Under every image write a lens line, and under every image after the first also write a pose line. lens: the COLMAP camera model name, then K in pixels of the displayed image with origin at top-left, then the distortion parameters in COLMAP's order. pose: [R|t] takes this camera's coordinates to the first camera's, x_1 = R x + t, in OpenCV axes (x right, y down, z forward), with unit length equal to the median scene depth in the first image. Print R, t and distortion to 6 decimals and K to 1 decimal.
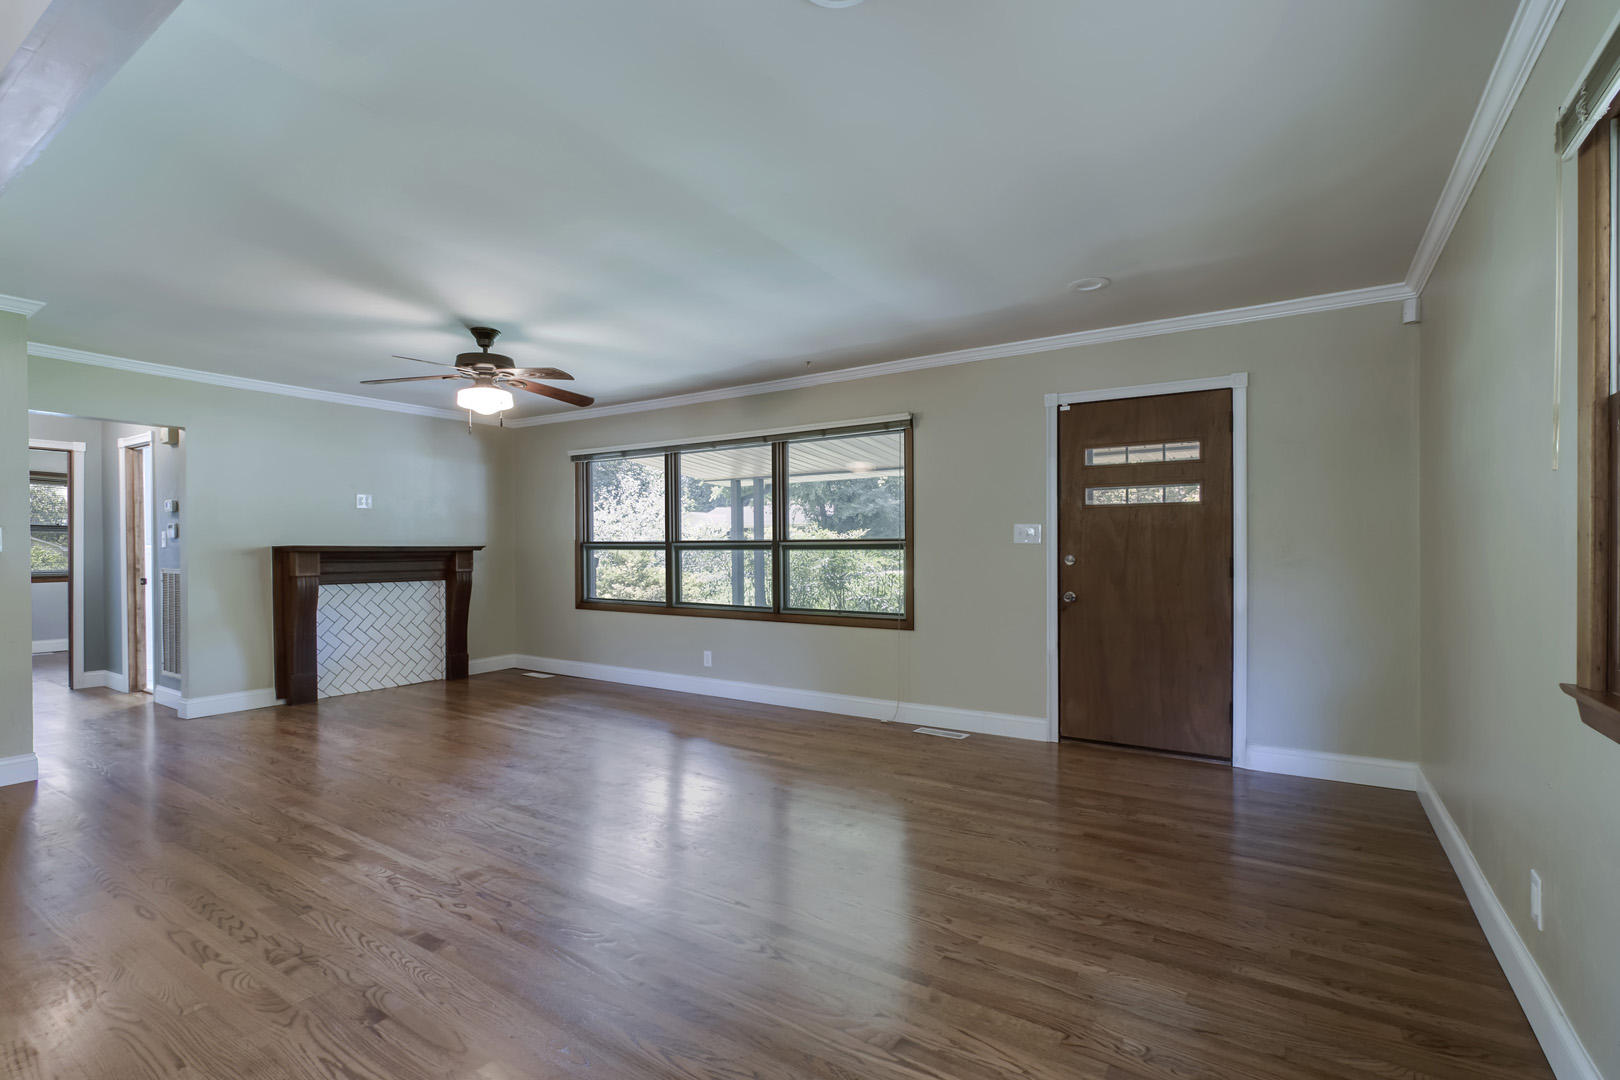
lens RADIAL K [[751.1, 0, 818.8], [0, 751.1, 551.8], [0, 0, 1]] dist [-0.015129, 0.003825]
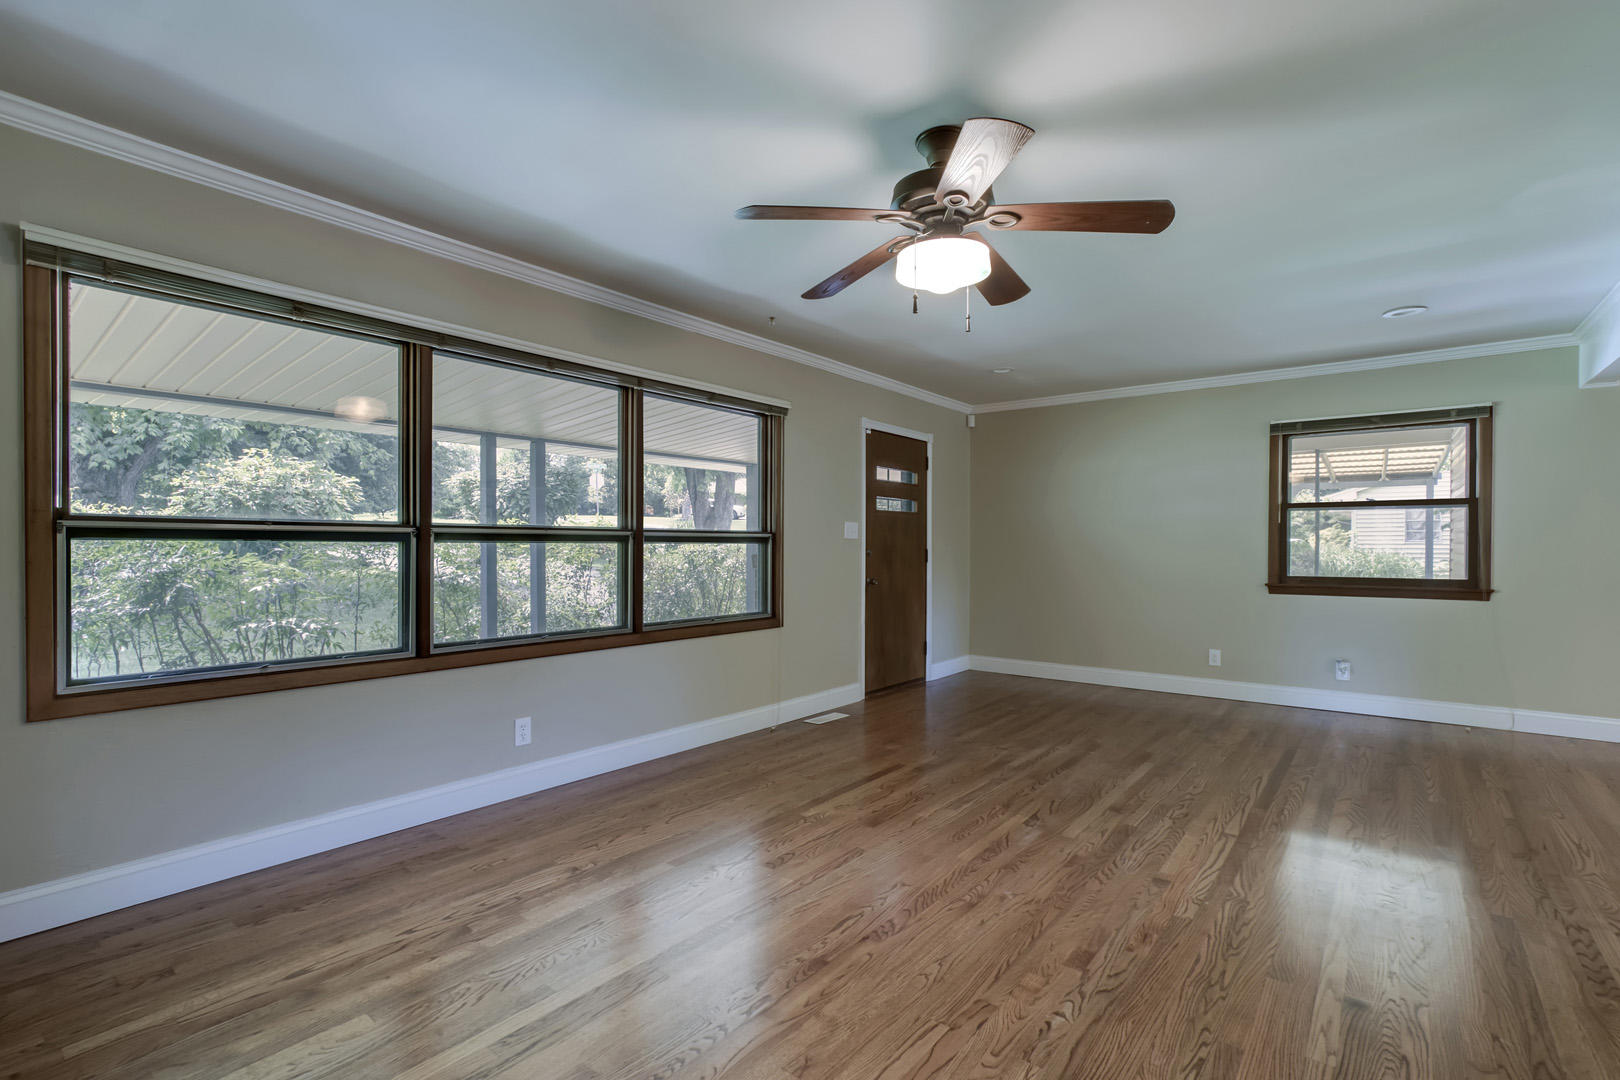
lens RADIAL K [[751.1, 0, 816.3], [0, 751.1, 548.5], [0, 0, 1]] dist [-0.015129, 0.003825]
pose [[0.087083, -0.003030, 0.996196, -0.711072], [-0.000179, 0.999995, 0.003057, 0.000642], [-0.996201, -0.000445, 0.087082, 0.744142]]
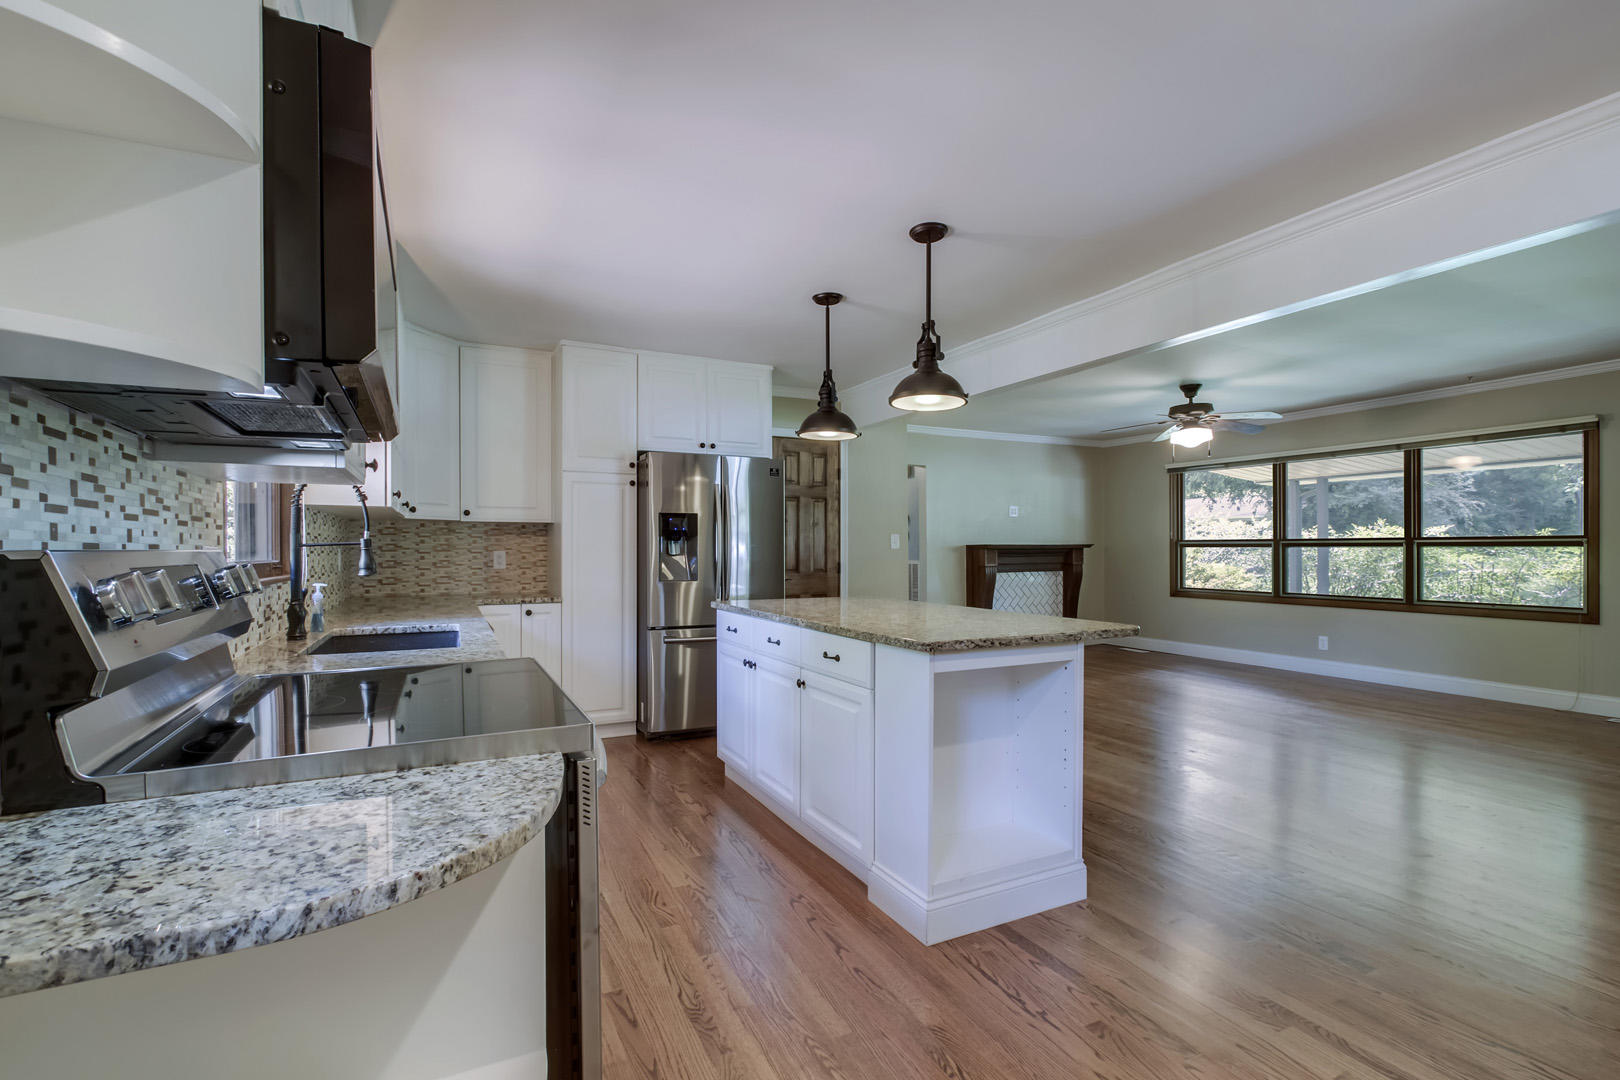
lens RADIAL K [[751.1, 0, 812.4], [0, 751.1, 554.5], [0, 0, 1]] dist [-0.015129, 0.003825]
pose [[0.863964, 0.003239, -0.503544, -0.252669], [0.000490, 0.999973, 0.007272, 0.000171], [0.503554, -0.006529, 0.863939, -0.368349]]
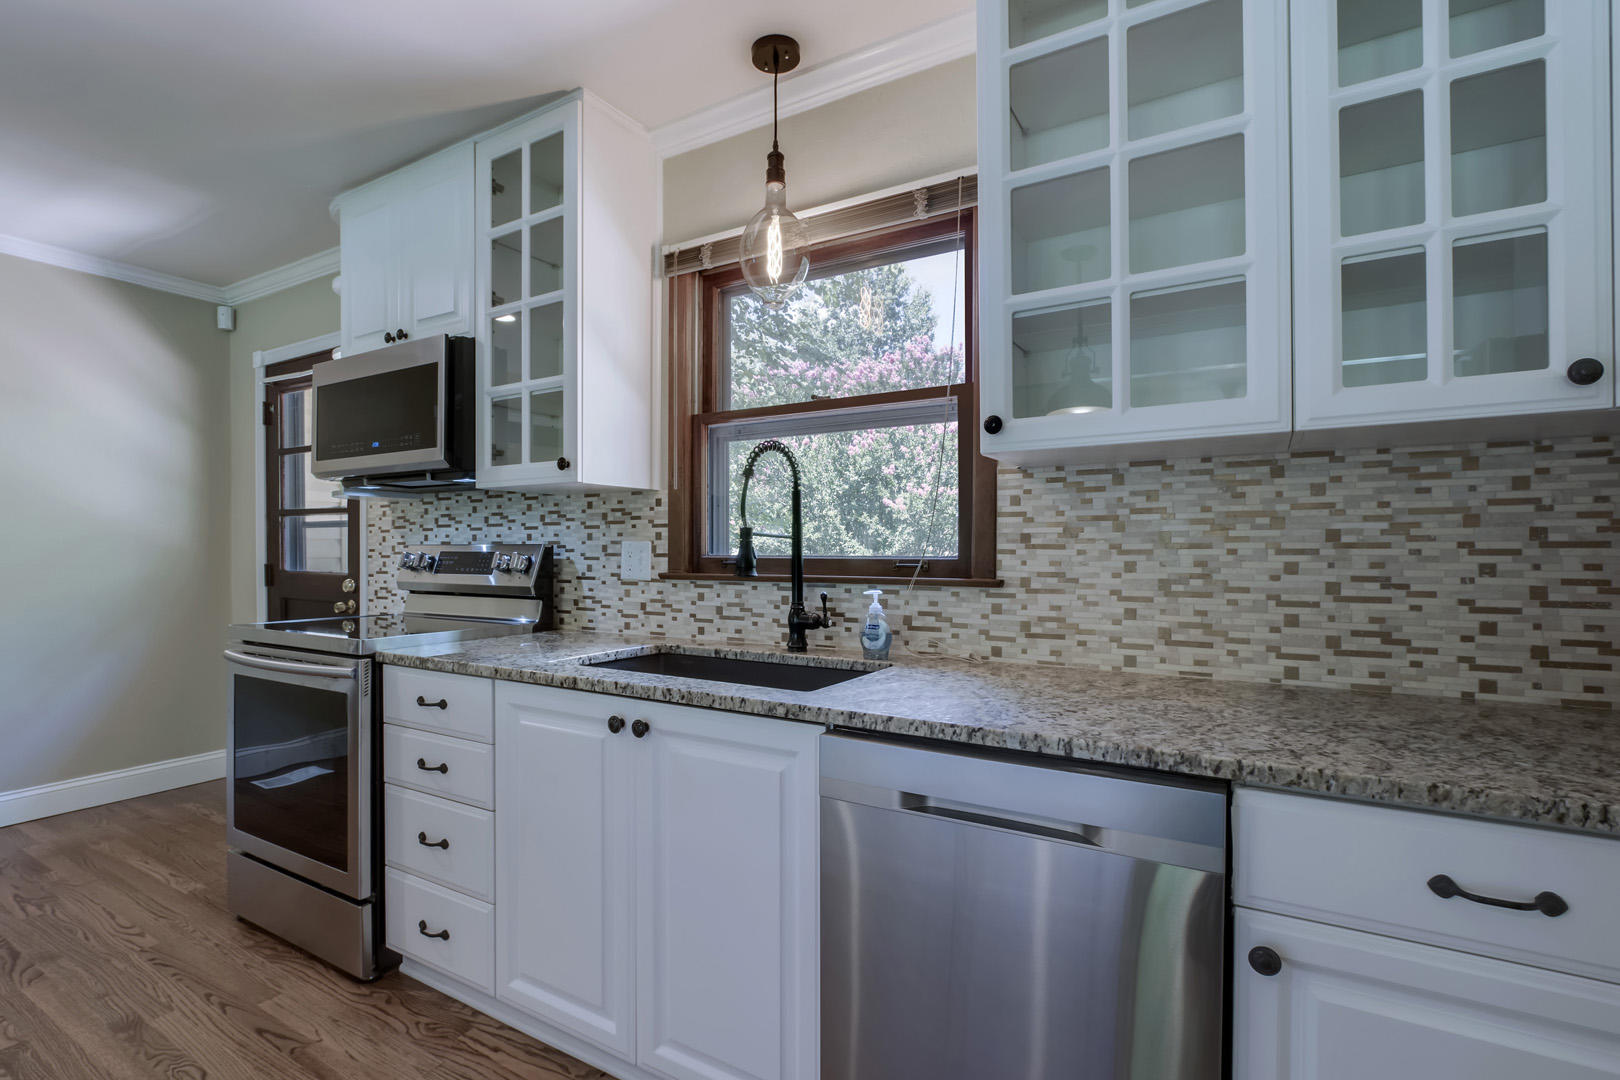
lens RADIAL K [[751.1, 0, 821.2], [0, 751.1, 555.7], [0, 0, 1]] dist [-0.015129, 0.003825]
pose [[-0.998800, 0.001925, -0.048933, -0.692741], [0.001430, 0.999947, 0.010152, 0.003071], [0.048950, 0.010070, -0.998750, 0.180079]]
